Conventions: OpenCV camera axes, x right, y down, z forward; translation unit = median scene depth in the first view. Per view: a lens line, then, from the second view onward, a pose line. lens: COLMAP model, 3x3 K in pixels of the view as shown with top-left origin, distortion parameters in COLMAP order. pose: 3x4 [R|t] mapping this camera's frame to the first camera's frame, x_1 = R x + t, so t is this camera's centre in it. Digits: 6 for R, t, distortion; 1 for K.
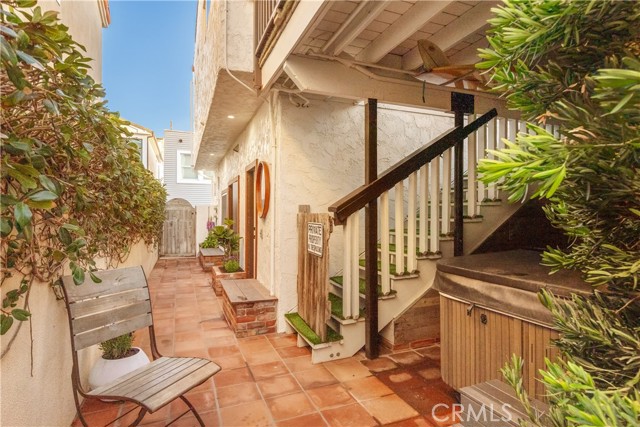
lens RADIAL K [[354.6, 0, 320.9], [0, 354.6, 212.0], [0, 0, 1]] dist [-0.000240, -0.000029]
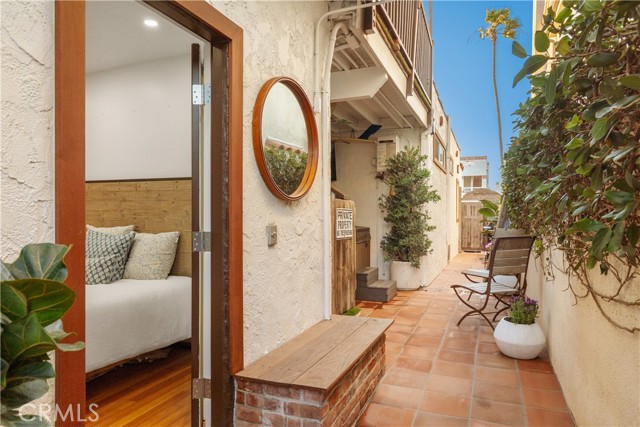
lens RADIAL K [[425.1, 0, 320.0], [0, 425.1, 215.1], [0, 0, 1]] dist [0.000376, 0.000034]
pose [[-0.723359, -0.009483, 0.690407, -0.860229], [-0.011158, 0.999936, 0.002045, 0.048133], [-0.690382, -0.006225, -0.723418, 2.018542]]
